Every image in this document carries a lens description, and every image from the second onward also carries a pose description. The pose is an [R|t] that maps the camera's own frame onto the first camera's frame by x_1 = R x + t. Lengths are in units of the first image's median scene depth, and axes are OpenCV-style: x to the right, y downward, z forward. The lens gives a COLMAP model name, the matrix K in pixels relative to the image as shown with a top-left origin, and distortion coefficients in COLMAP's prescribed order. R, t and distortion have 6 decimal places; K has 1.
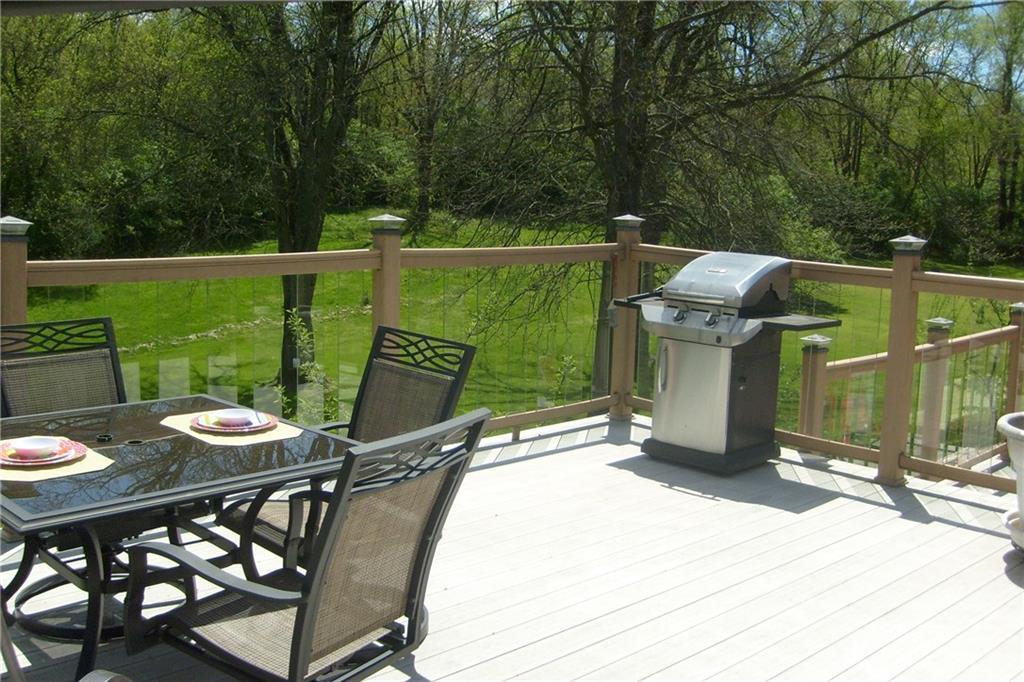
lens RADIAL K [[1081.6, 0, 512.0], [0, 1081.6, 341.0], [0, 0, 1]] dist [-0.161814, 0.158601]
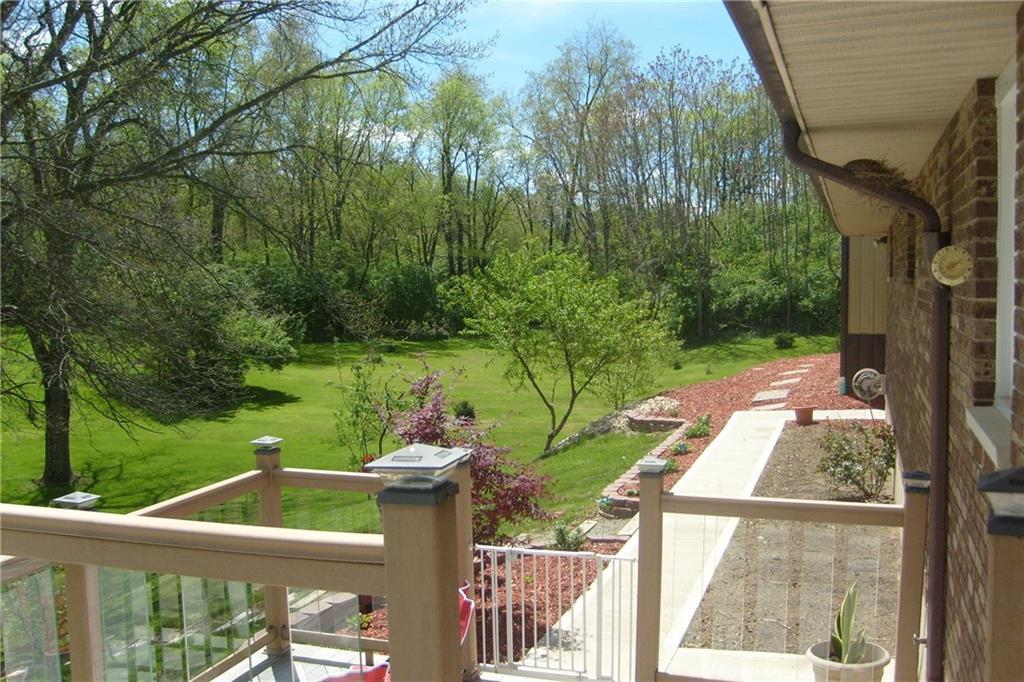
lens RADIAL K [[1081.6, 0, 512.0], [0, 1081.6, 341.0], [0, 0, 1]] dist [-0.161814, 0.158601]
pose [[0.889156, -0.065404, 0.452906, 0.032025], [0.101339, 0.993302, -0.055509, -0.004655], [-0.446242, 0.095253, 0.889829, 0.027476]]
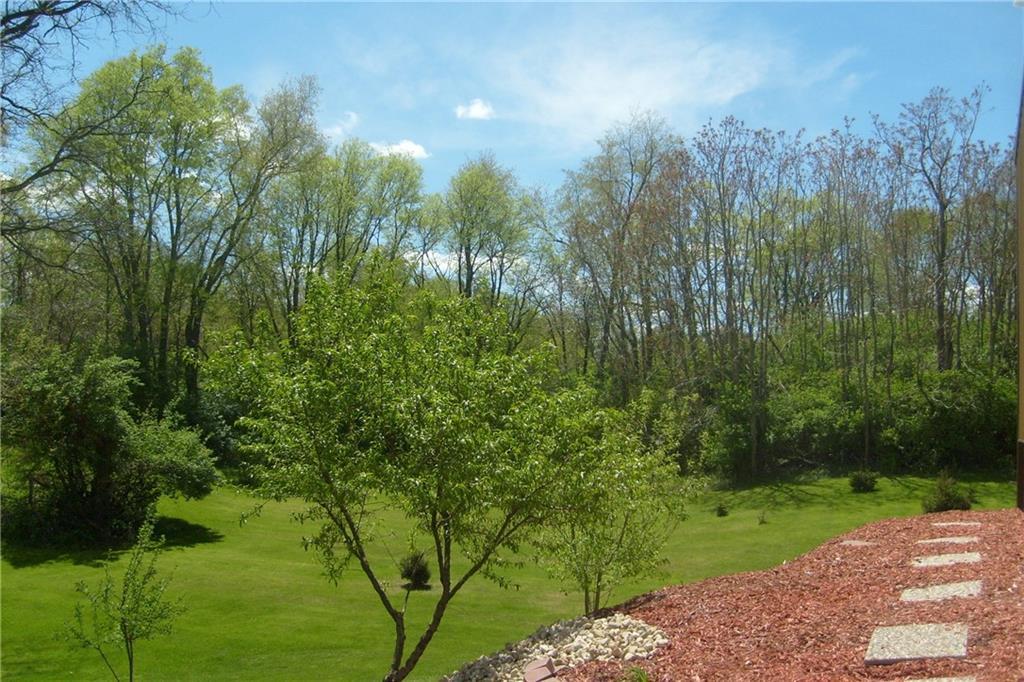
lens RADIAL K [[1081.6, 0, 512.0], [0, 1081.6, 341.0], [0, 0, 1]] dist [-0.161814, 0.158601]
pose [[0.913218, 0.013597, 0.407245, 0.152139], [0.065876, 0.981369, -0.180488, -0.011830], [-0.402112, 0.191652, 0.895308, 0.180828]]
